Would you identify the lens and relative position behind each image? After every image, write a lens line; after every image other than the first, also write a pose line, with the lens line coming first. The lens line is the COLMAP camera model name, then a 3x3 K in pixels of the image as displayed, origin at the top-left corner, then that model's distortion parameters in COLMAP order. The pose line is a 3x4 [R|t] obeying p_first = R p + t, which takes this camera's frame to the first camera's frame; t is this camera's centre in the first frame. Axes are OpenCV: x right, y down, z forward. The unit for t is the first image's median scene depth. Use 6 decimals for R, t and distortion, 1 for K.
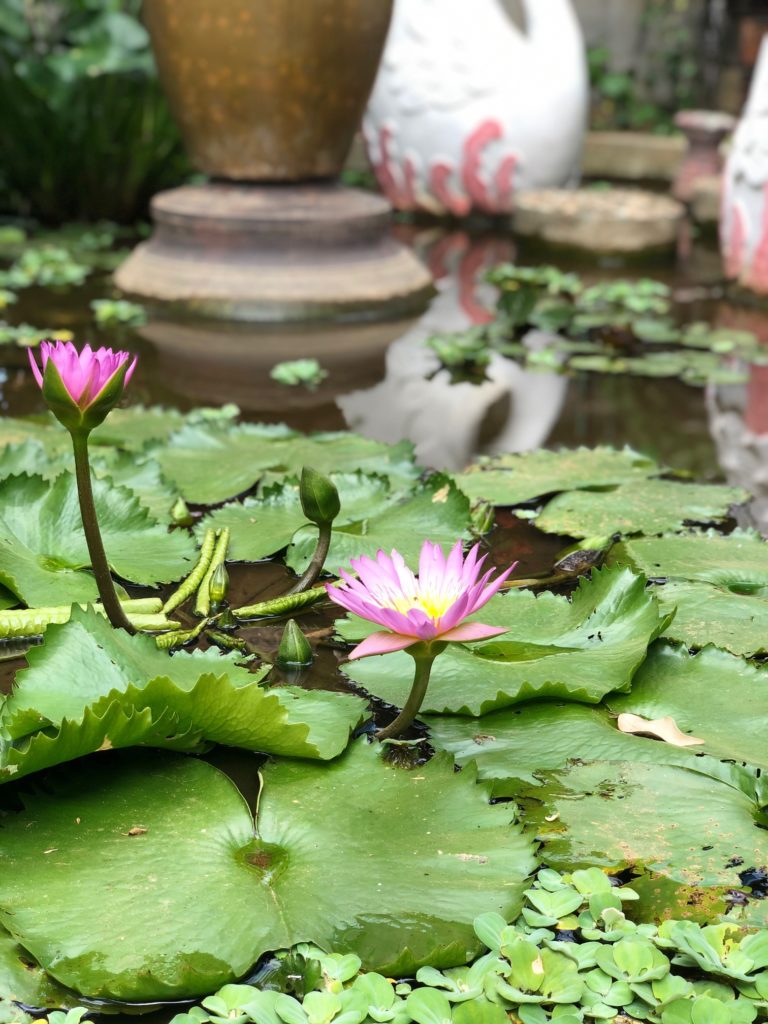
lens RADIAL K [[1568.6, 0, 386.4], [0, 1568.6, 514.0], [0, 0, 1]] dist [0.067318, 0.000000]
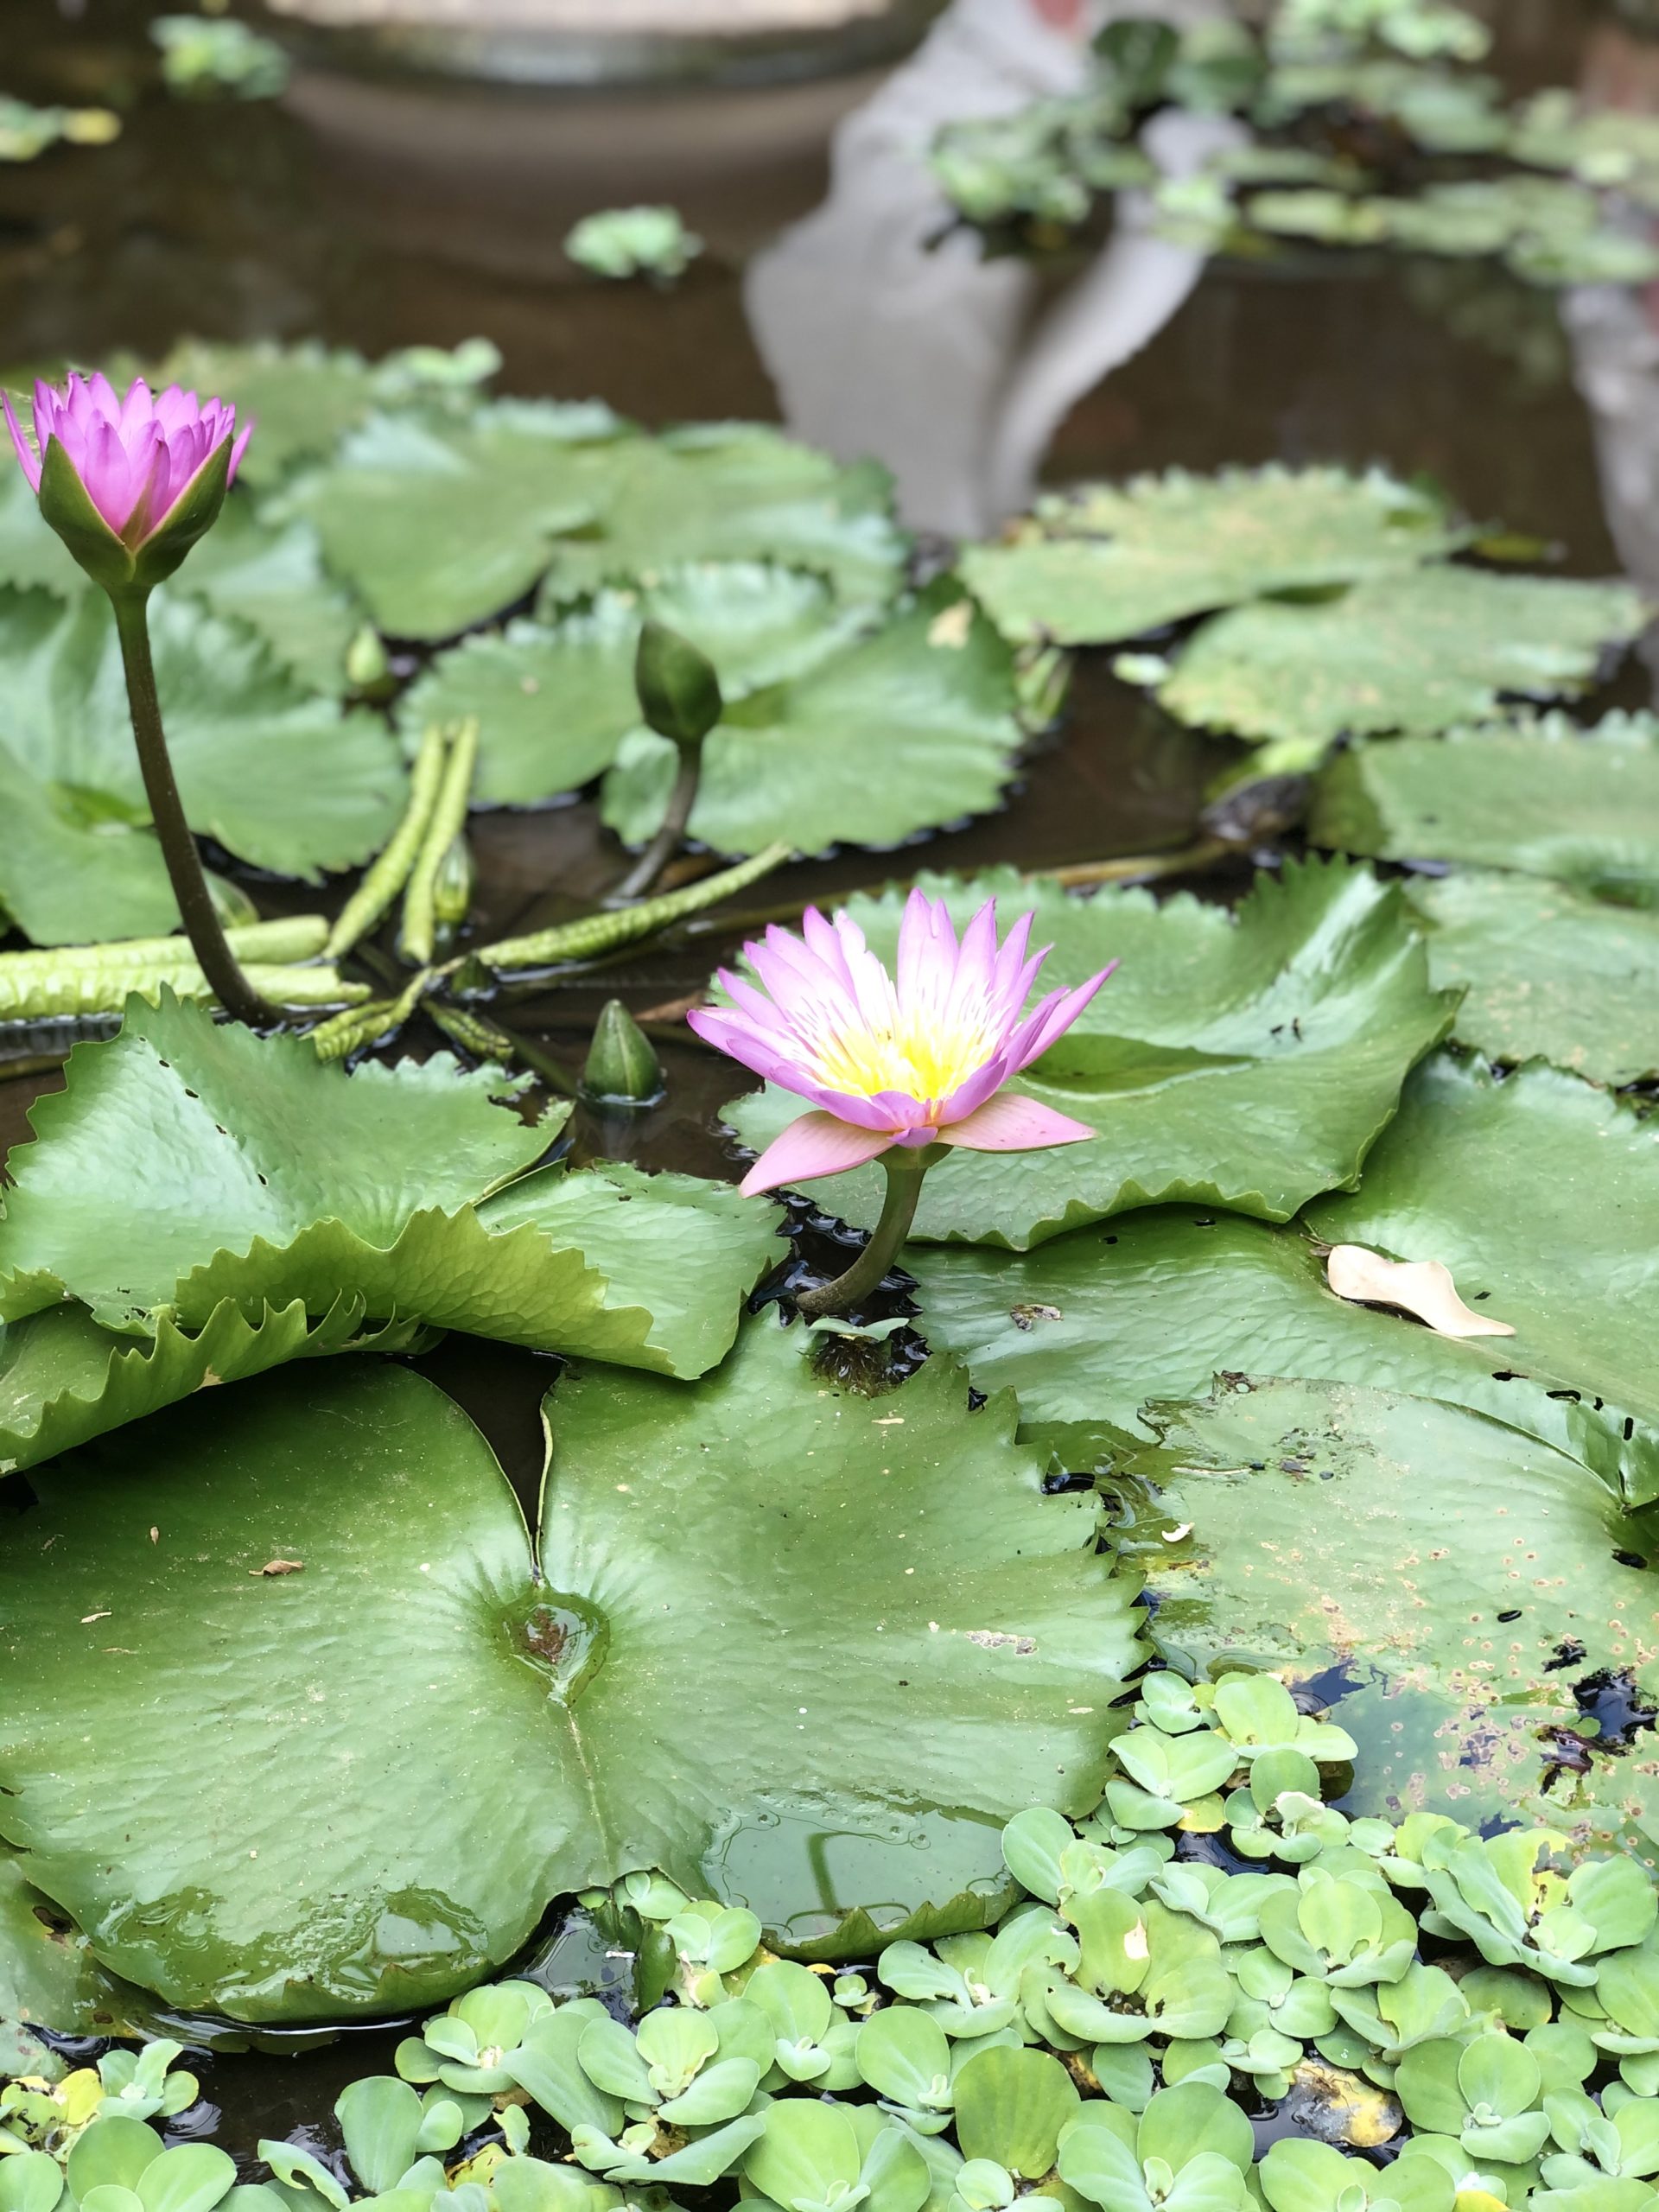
lens RADIAL K [[3388.5, 0, 823.0], [0, 3388.5, 1104.3], [0, 0, 1]] dist [0.067318, 0.000000]
pose [[0.999949, 0.010075, -0.000543, 0.000314], [-0.009707, 0.975322, 0.220573, -0.130590], [0.002752, -0.220556, 0.975370, 0.046782]]
